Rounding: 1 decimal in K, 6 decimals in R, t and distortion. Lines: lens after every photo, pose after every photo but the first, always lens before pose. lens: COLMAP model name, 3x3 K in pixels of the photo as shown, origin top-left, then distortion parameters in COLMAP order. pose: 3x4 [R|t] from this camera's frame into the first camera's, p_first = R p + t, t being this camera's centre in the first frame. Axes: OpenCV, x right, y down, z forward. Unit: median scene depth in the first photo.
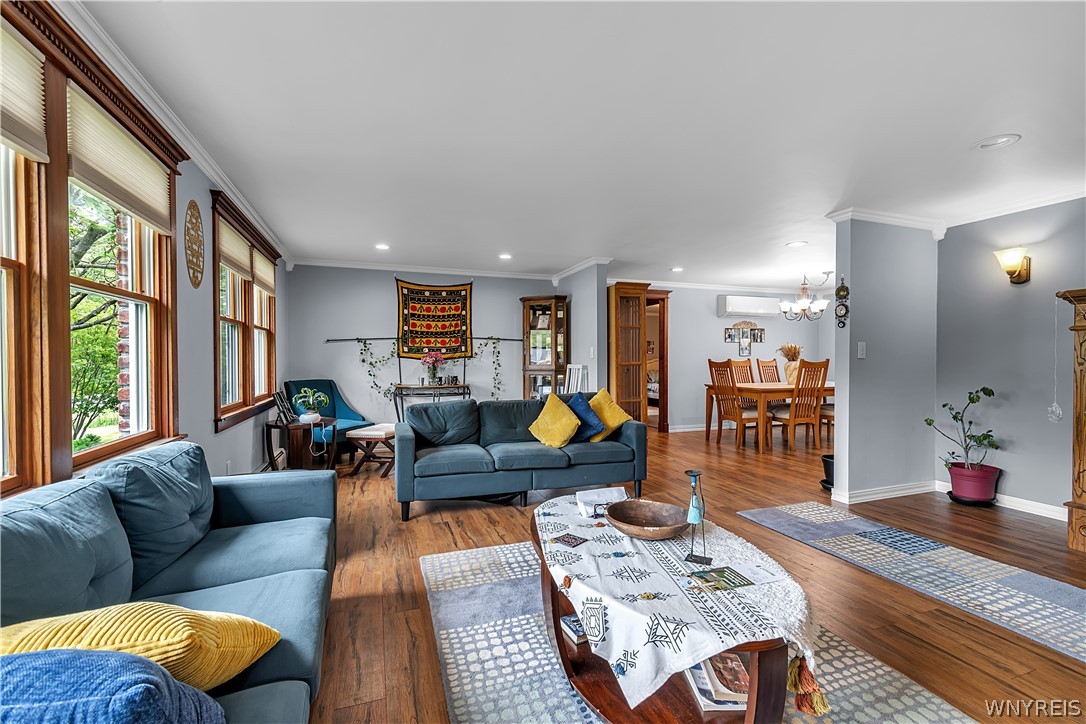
lens RADIAL K [[478.5, 0, 551.1], [0, 478.5, 363.5], [0, 0, 1]] dist [0.000317, -0.000329]
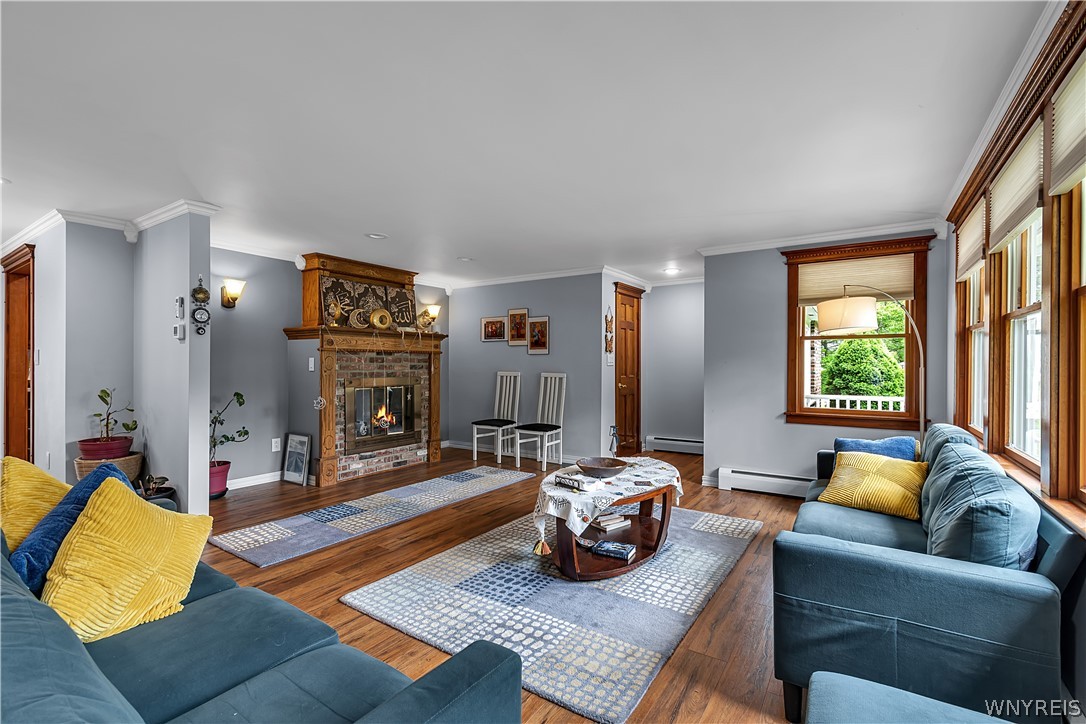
lens RADIAL K [[478.5, 0, 550.6], [0, 478.5, 363.4], [0, 0, 1]] dist [0.000317, -0.000329]
pose [[-0.595441, -0.000692, 0.803399, -0.680352], [0.006292, 0.999965, 0.005524, -0.031584], [-0.803374, 0.008344, -0.595416, 1.397483]]
